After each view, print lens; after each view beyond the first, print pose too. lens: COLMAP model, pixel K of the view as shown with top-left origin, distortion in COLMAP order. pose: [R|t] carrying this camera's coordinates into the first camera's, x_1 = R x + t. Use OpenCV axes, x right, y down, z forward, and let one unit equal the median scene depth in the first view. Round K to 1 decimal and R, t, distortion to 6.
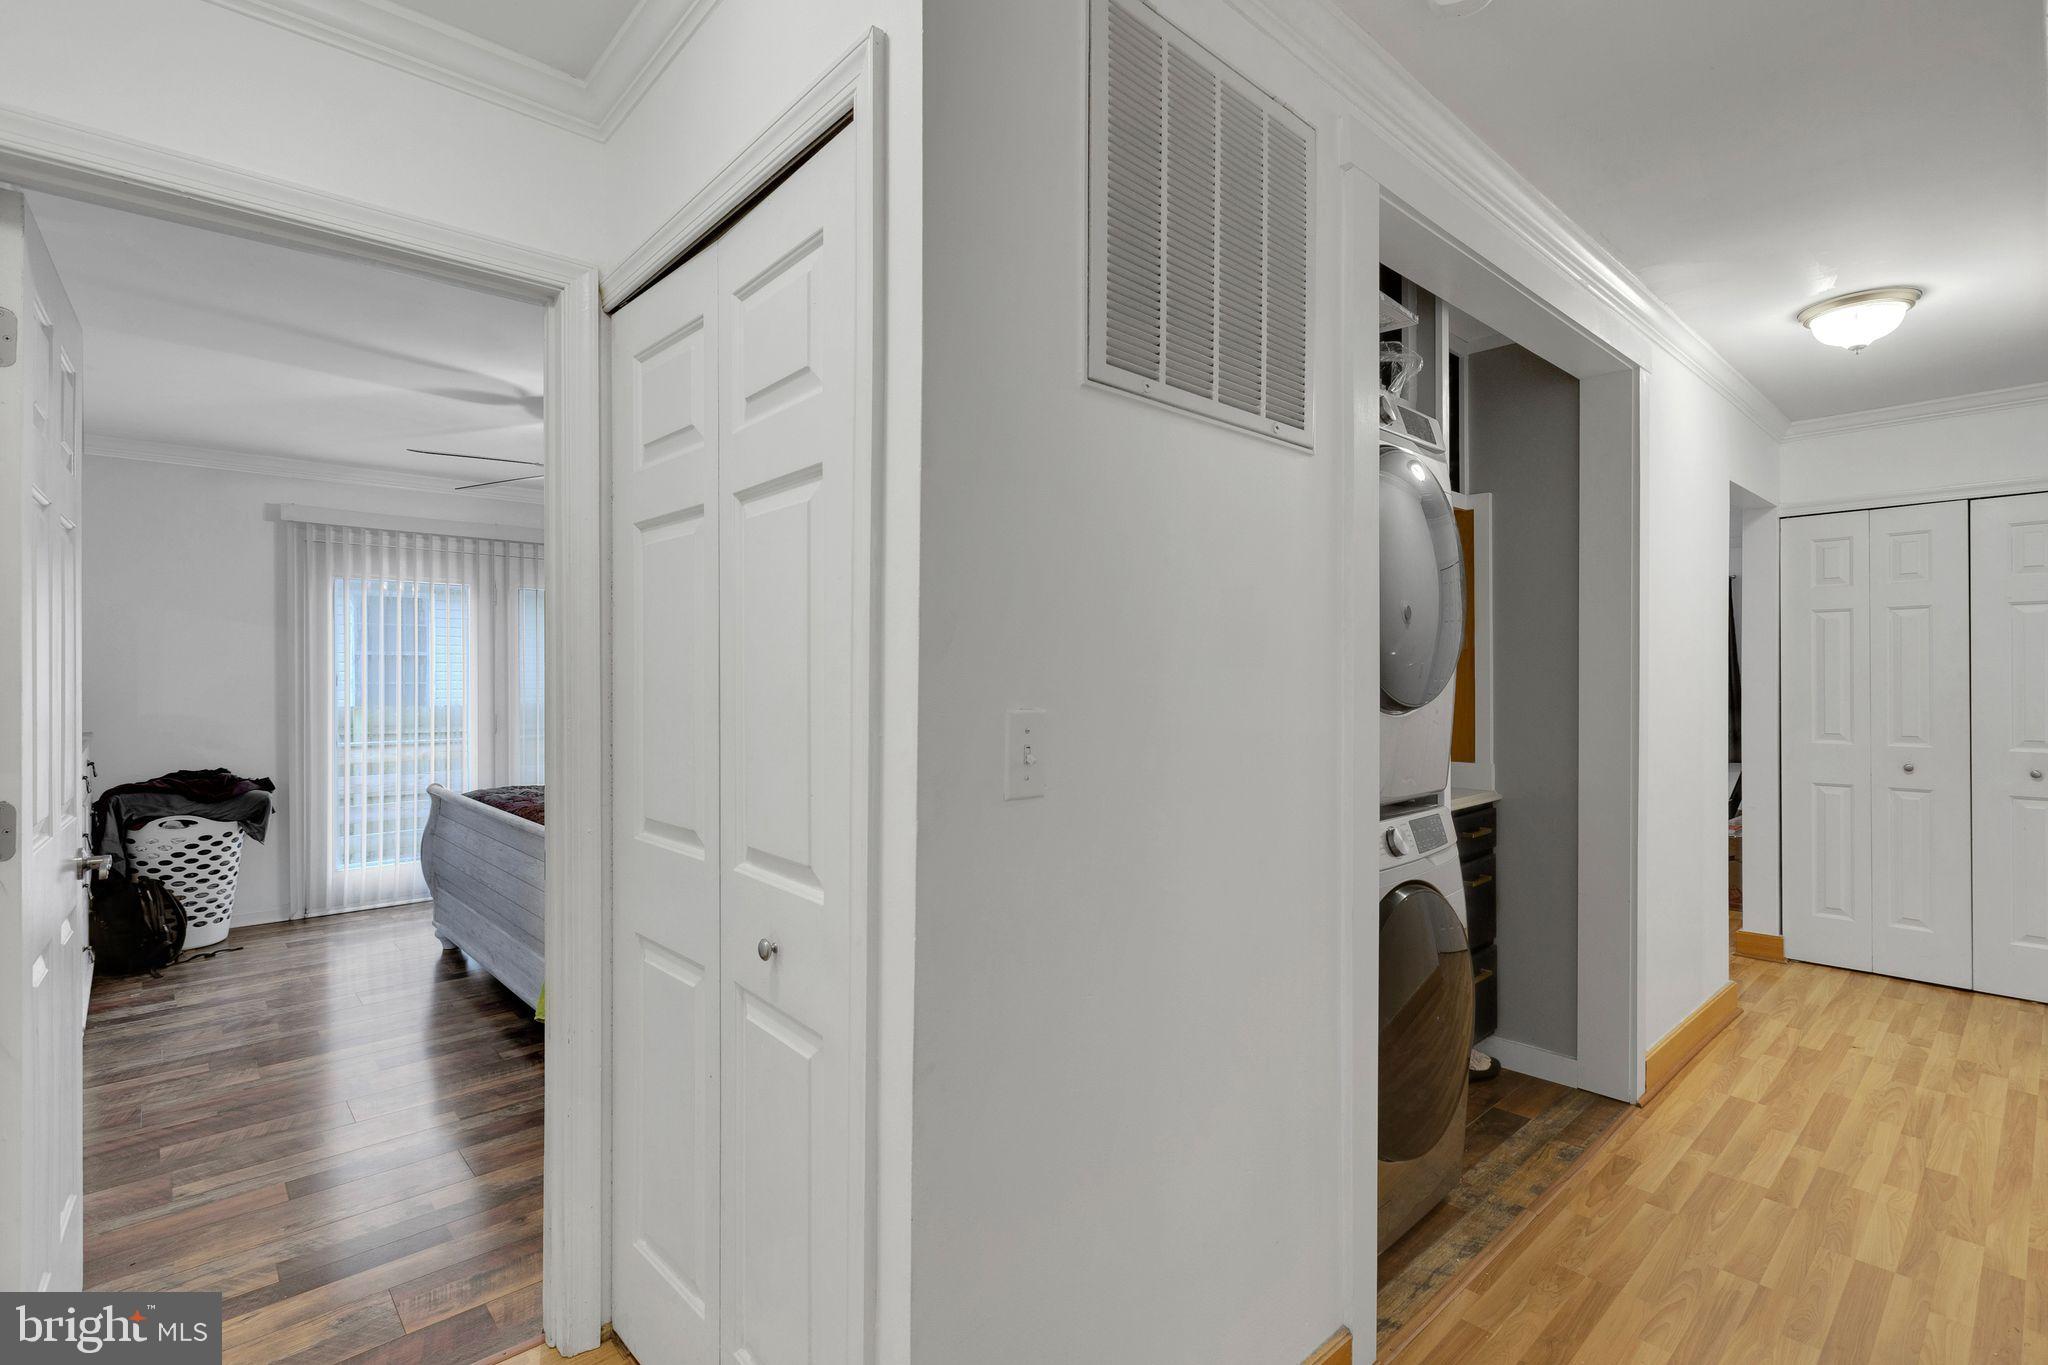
lens RADIAL K [[954.5, 0, 1033.8], [0, 954.5, 681.2], [0, 0, 1]] dist [0.008883, 0.000732]
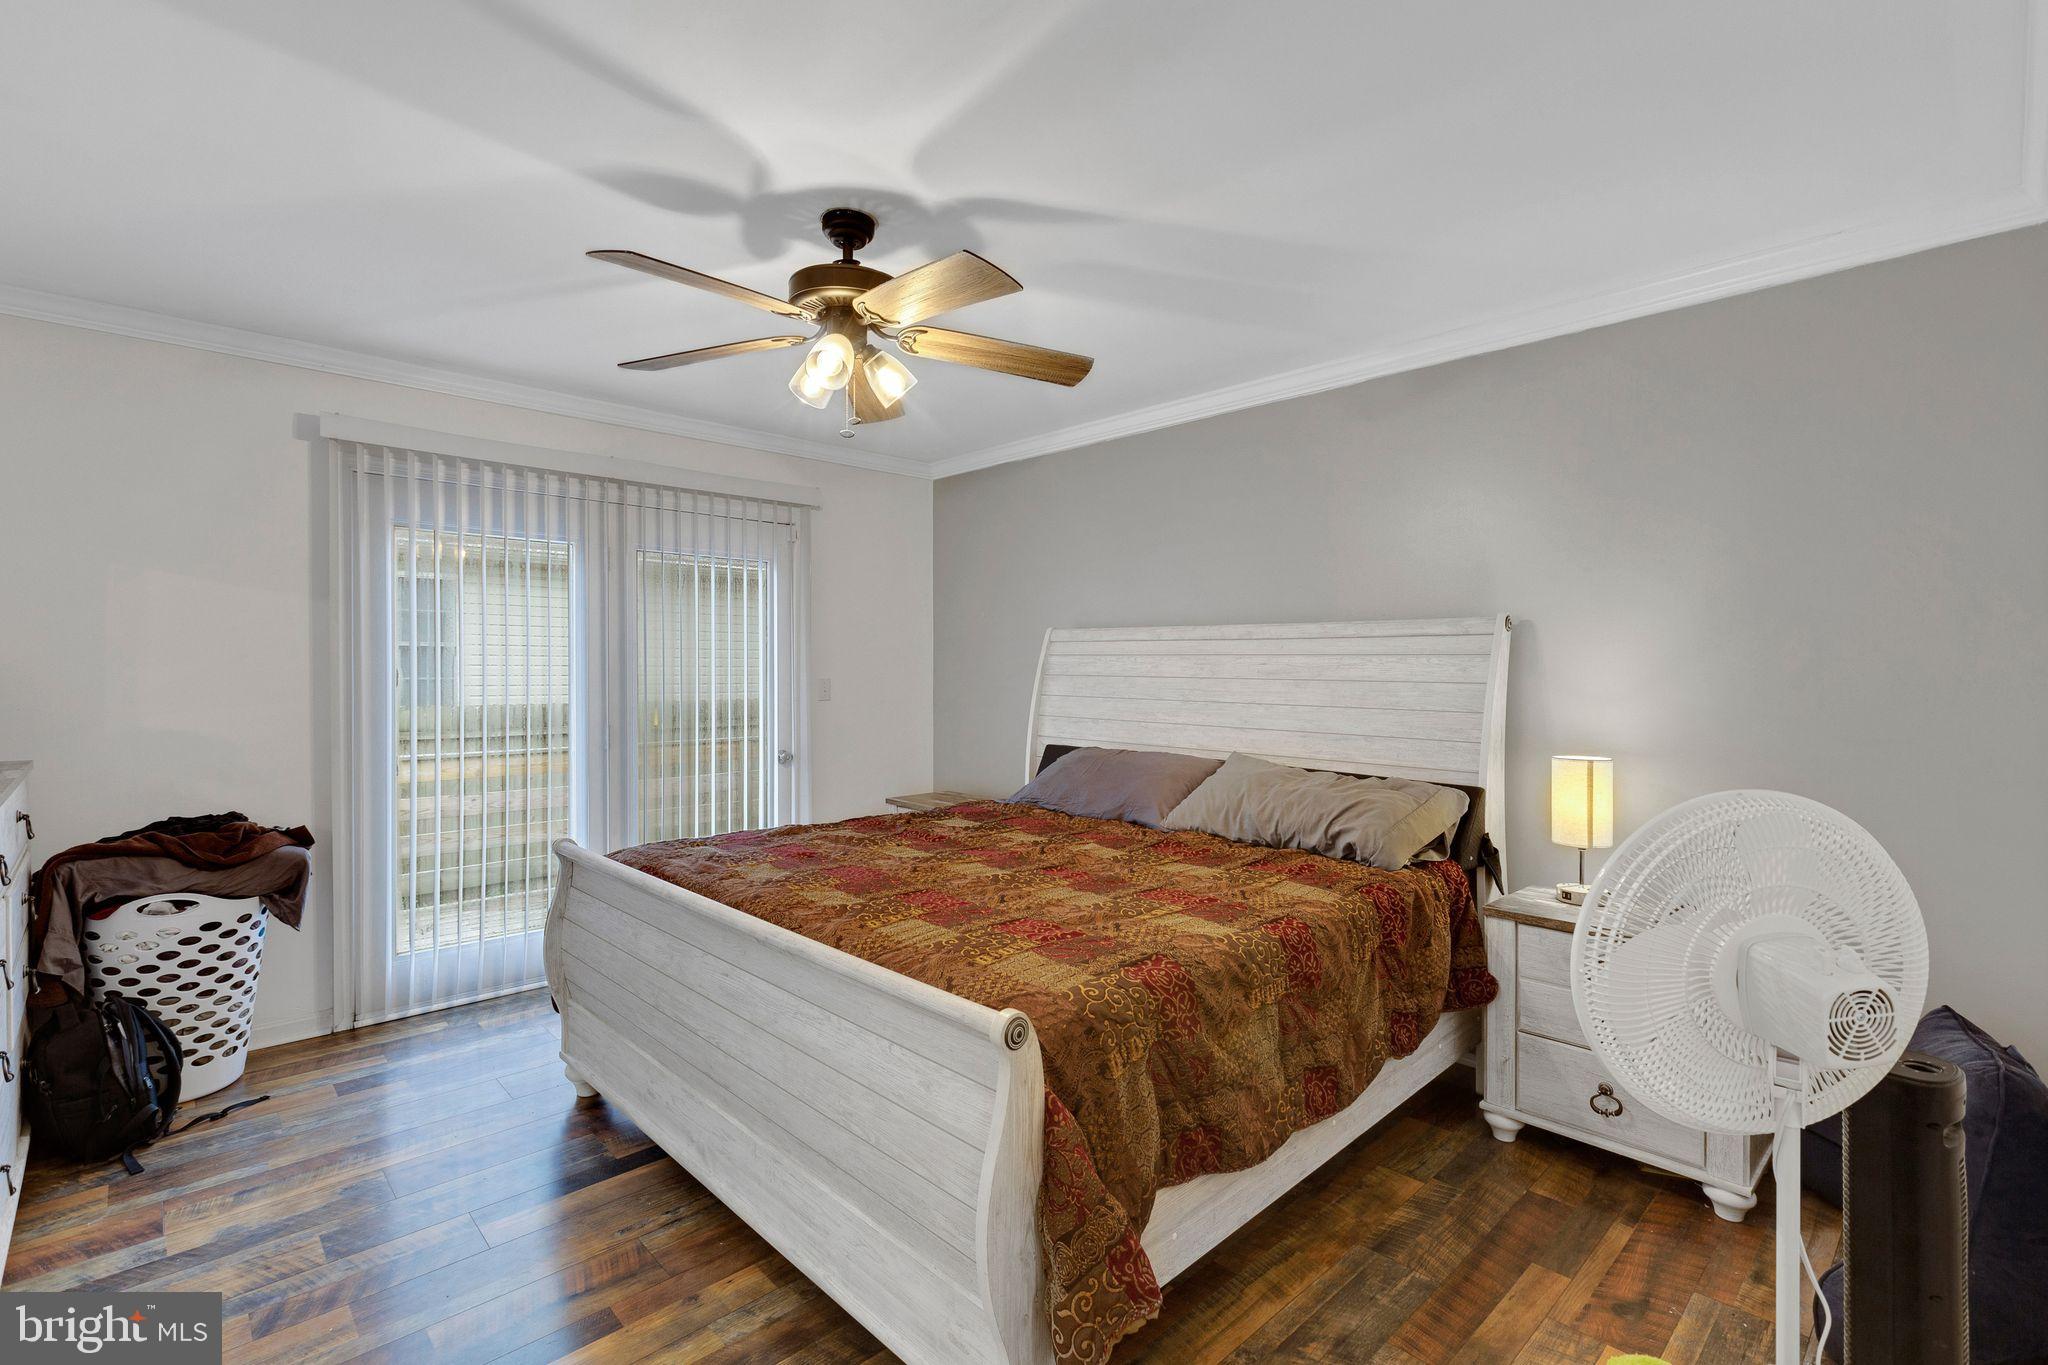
lens RADIAL K [[954.5, 0, 1015.2], [0, 954.5, 677.9], [0, 0, 1]] dist [0.008883, 0.000732]
pose [[0.999998, 0.001695, -0.001125, -0.325851], [-0.001688, 0.999980, 0.006038, -0.006127], [0.001135, -0.006036, 0.999981, 0.362131]]
